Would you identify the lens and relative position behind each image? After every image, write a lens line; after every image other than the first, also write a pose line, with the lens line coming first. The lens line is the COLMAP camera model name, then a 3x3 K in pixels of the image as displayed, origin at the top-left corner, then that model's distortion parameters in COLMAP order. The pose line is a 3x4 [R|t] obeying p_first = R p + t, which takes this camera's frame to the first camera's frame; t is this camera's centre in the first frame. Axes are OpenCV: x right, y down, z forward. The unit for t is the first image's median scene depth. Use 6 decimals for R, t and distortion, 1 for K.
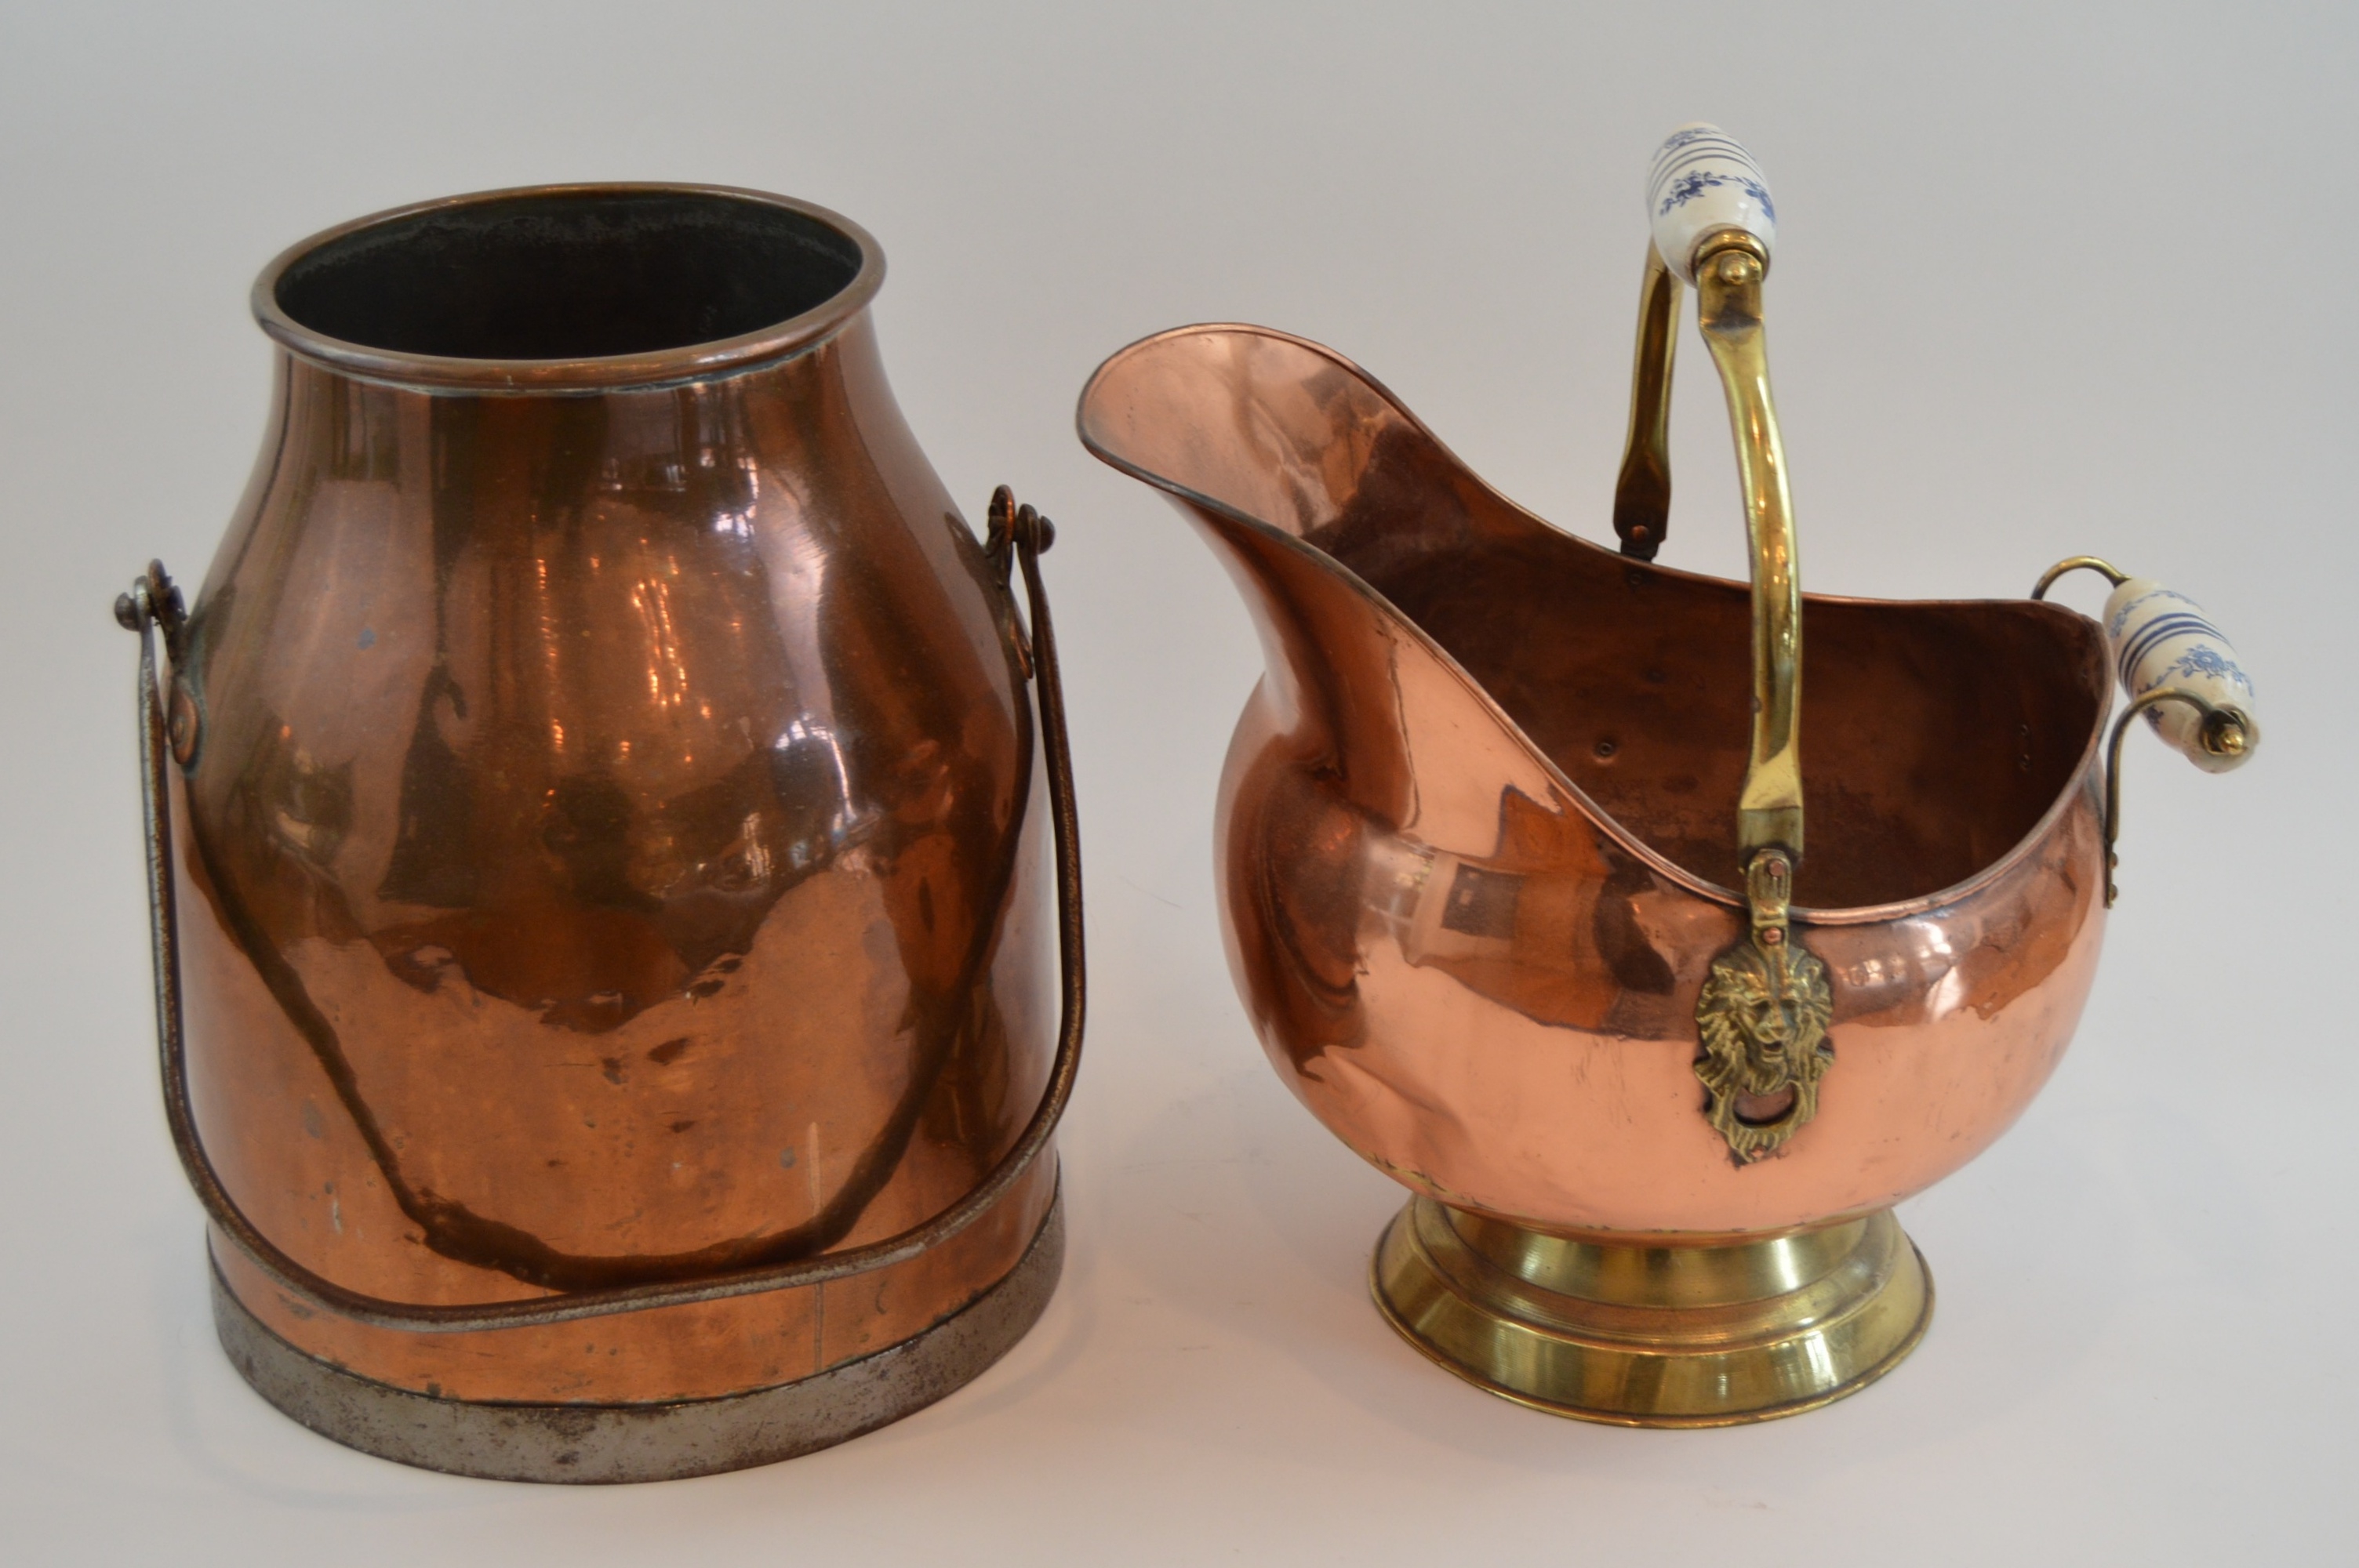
lens RADIAL K [[4152.9, 0, 1182.9], [0, 4152.9, 774.8], [0, 0, 1]] dist [-0.035701, 0.000000]
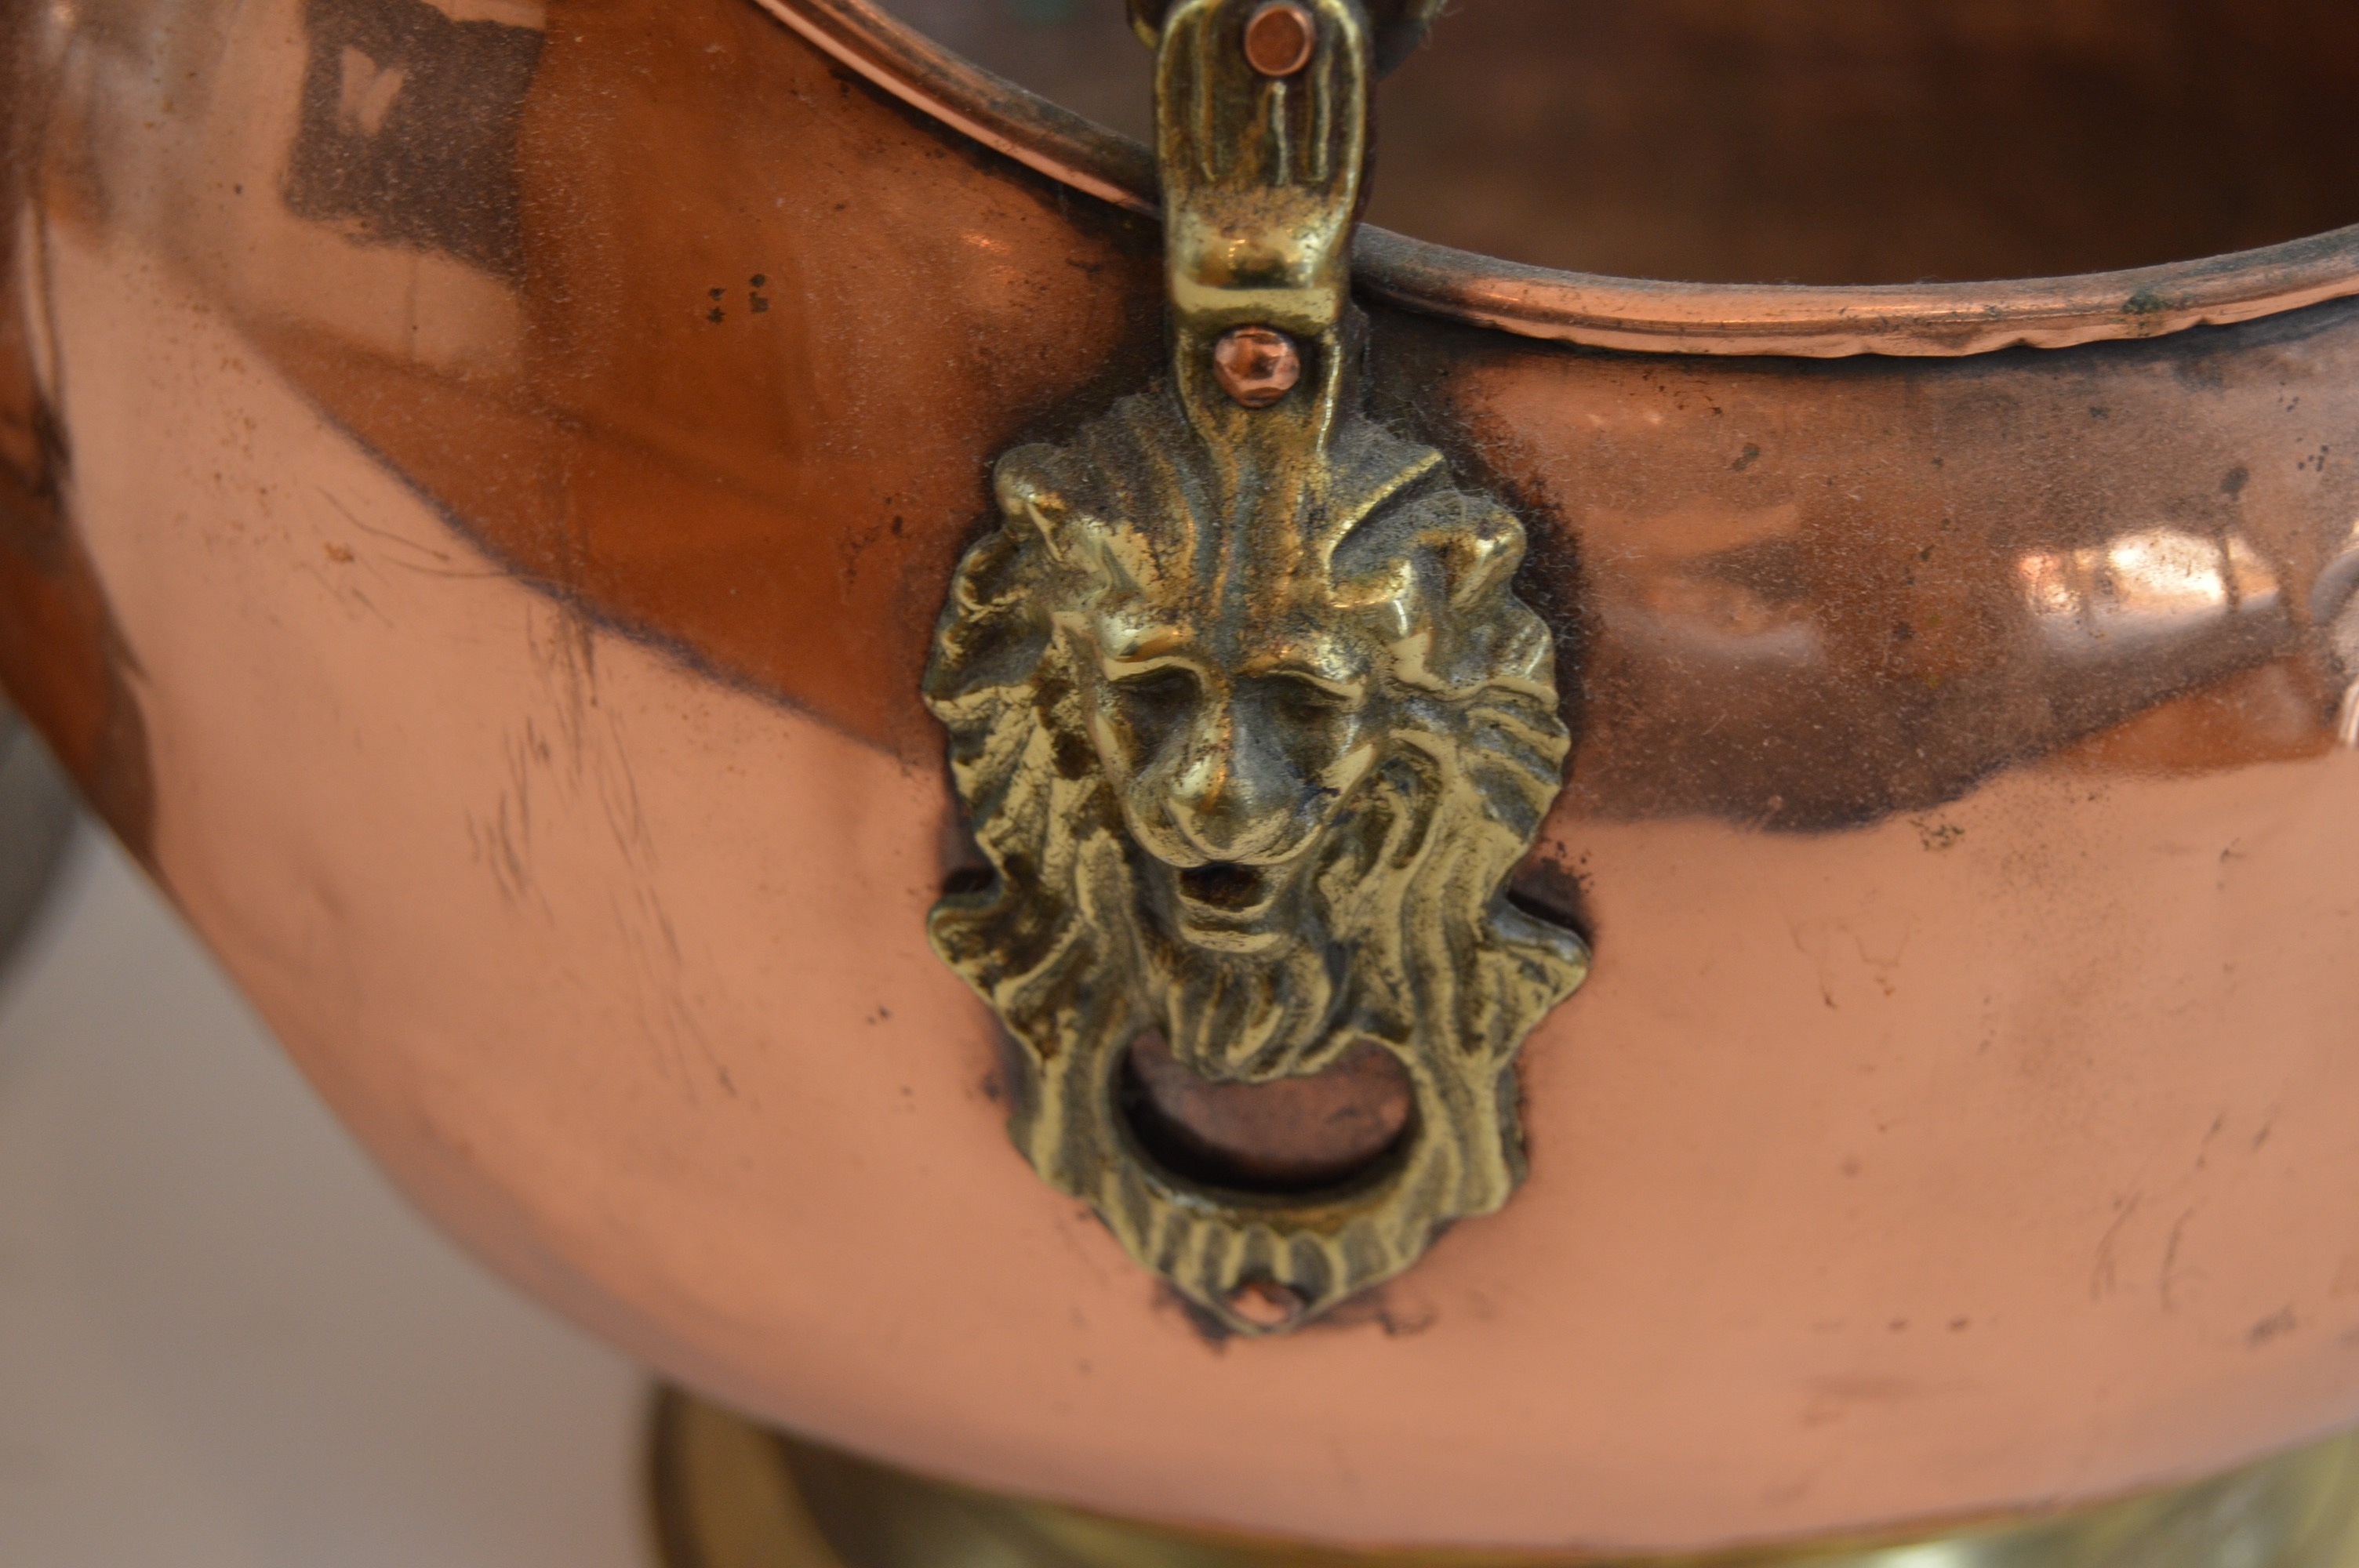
lens RADIAL K [[5314.0, 0, 1175.2], [0, 5314.0, 785.7], [0, 0, 1]] dist [-0.031841, 0.000000]
pose [[0.957579, 0.141930, -0.250795, 0.196331], [-0.106264, 0.982883, 0.150497, 0.018723], [0.267862, -0.117463, 0.956270, 0.697726]]
